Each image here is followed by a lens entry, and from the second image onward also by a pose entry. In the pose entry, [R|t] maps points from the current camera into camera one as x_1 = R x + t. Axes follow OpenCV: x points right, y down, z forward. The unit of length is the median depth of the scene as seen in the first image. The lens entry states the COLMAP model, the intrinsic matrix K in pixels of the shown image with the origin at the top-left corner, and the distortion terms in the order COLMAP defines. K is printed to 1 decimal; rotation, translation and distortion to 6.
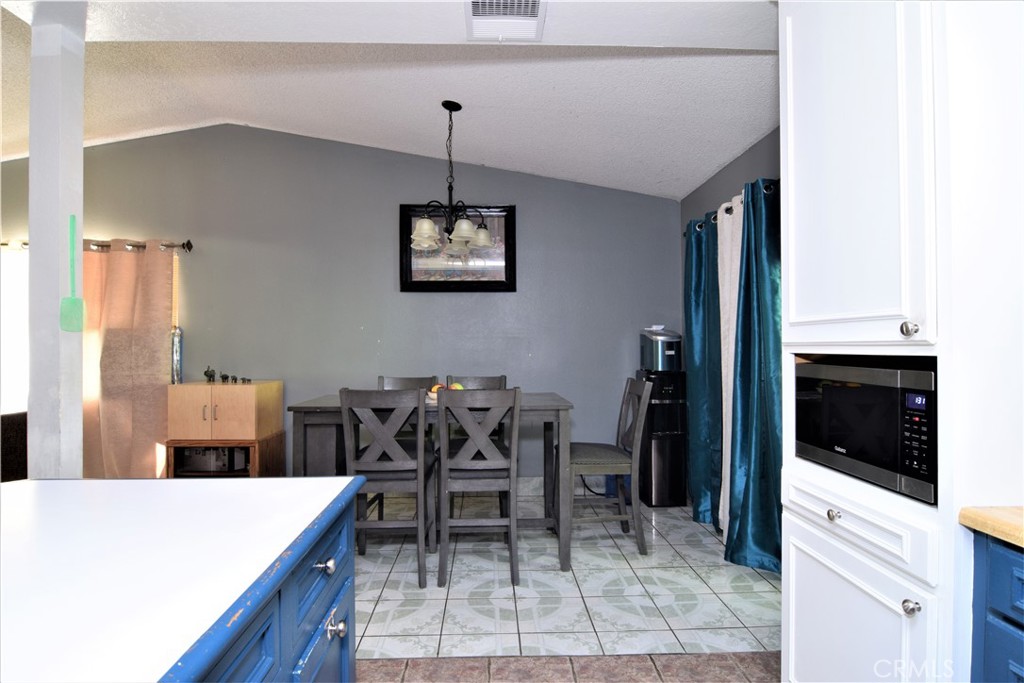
lens RADIAL K [[547.8, 0, 512.0], [0, 547.8, 341.5], [0, 0, 1]] dist [-0.015680, -0.001621]
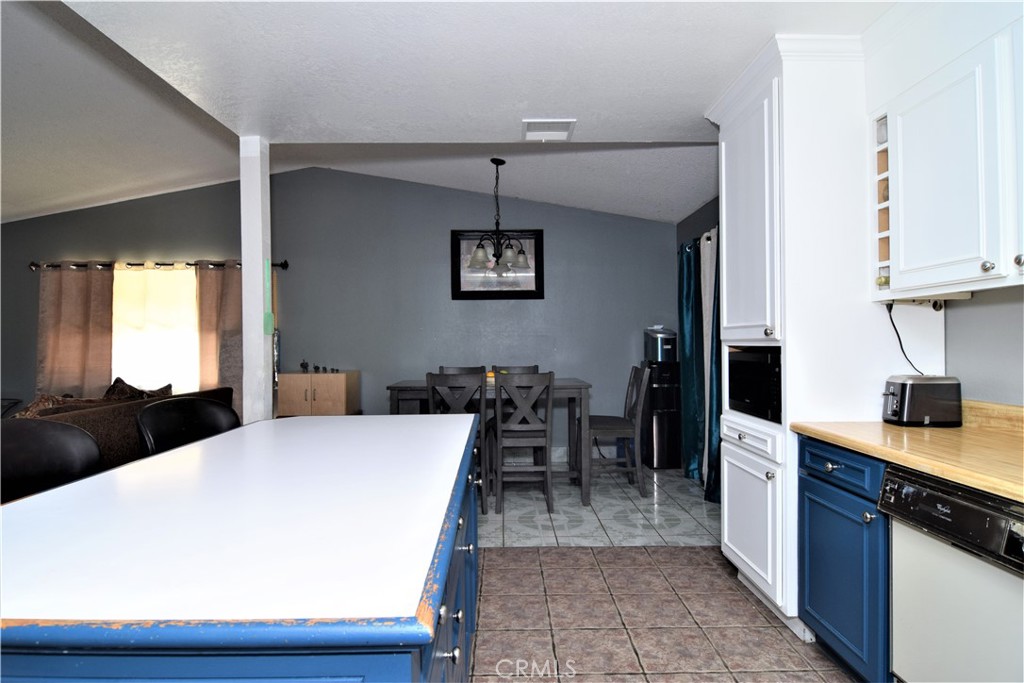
lens RADIAL K [[547.8, 0, 512.0], [0, 547.8, 341.5], [0, 0, 1]] dist [-0.015680, -0.001621]
pose [[0.999659, -0.005382, -0.025569, -0.049427], [0.005547, 0.999964, 0.006397, -0.003005], [0.025534, -0.006536, 0.999653, -0.361219]]
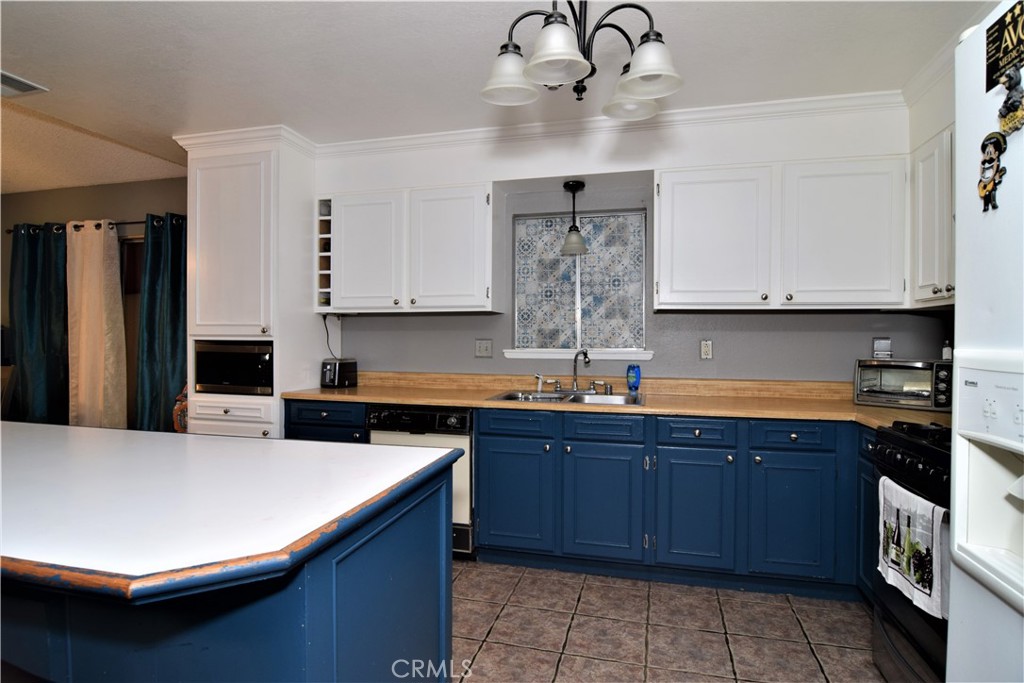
lens RADIAL K [[547.8, 0, 512.0], [0, 547.8, 341.5], [0, 0, 1]] dist [-0.015680, -0.001621]
pose [[0.287000, -0.002117, 0.957928, -0.562410], [-0.016467, 0.999839, 0.007143, -0.003042], [-0.957789, -0.017824, 0.286919, -0.354947]]
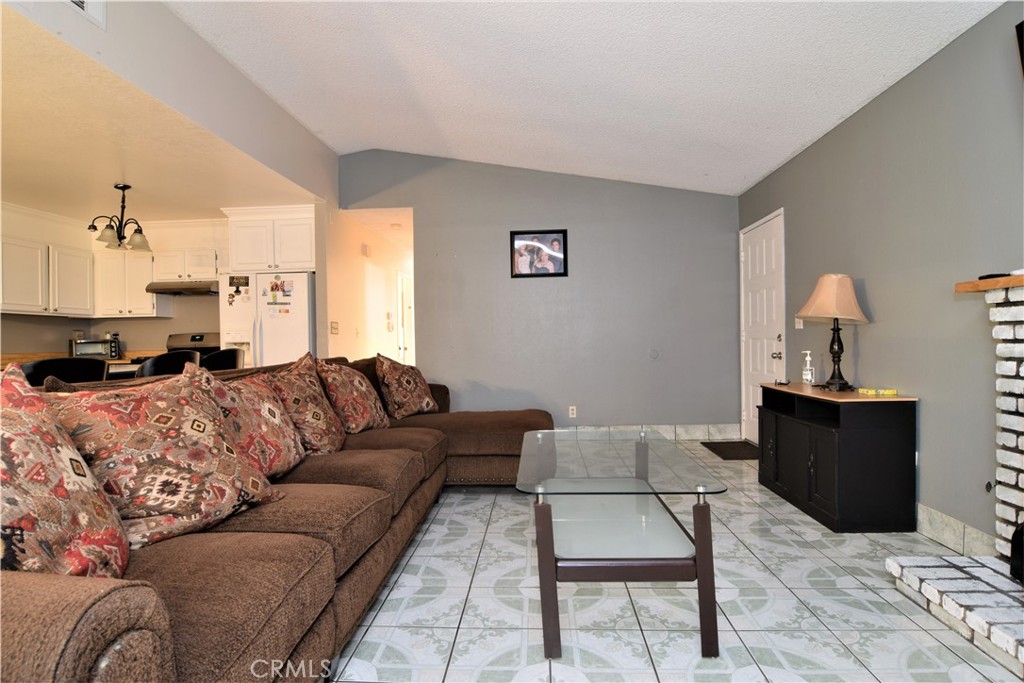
lens RADIAL K [[547.8, 0, 512.0], [0, 547.8, 341.5], [0, 0, 1]] dist [-0.015680, -0.001621]
pose [[-0.994490, 0.019073, 0.103085, -1.291421], [0.018574, 0.999811, -0.005797, 0.068967], [-0.103176, -0.003850, -0.994656, 1.114387]]
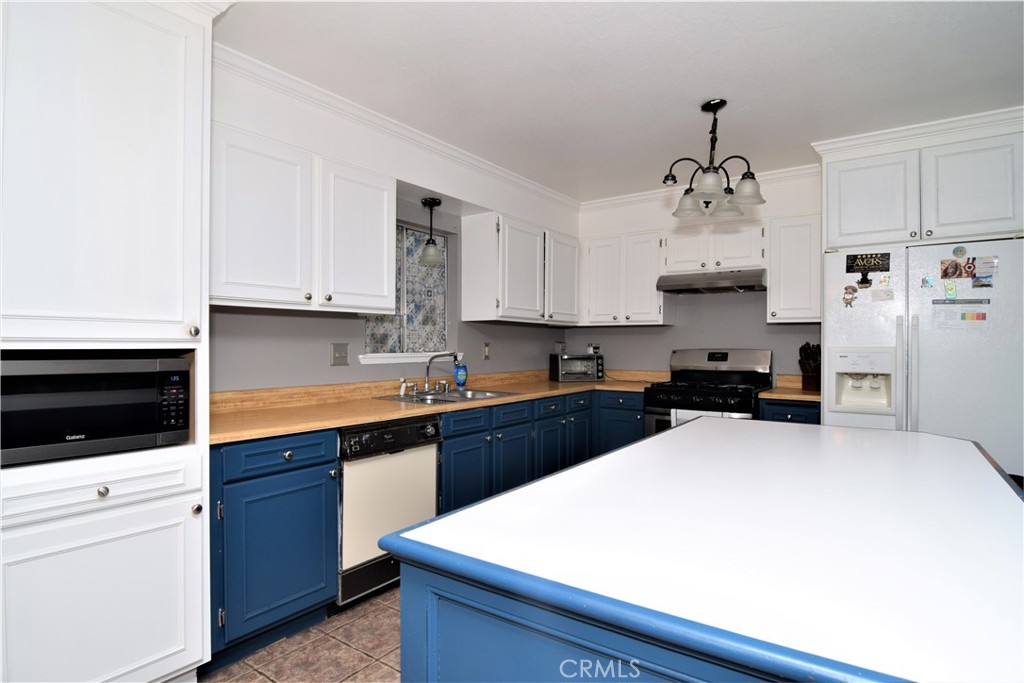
lens RADIAL K [[547.8, 0, 512.0], [0, 547.8, 341.5], [0, 0, 1]] dist [-0.015680, -0.001621]
pose [[-0.792454, 0.003160, 0.609923, -0.349471], [-0.006795, 0.999879, -0.014009, 0.008112], [-0.609894, -0.015246, -0.792337, 0.623803]]
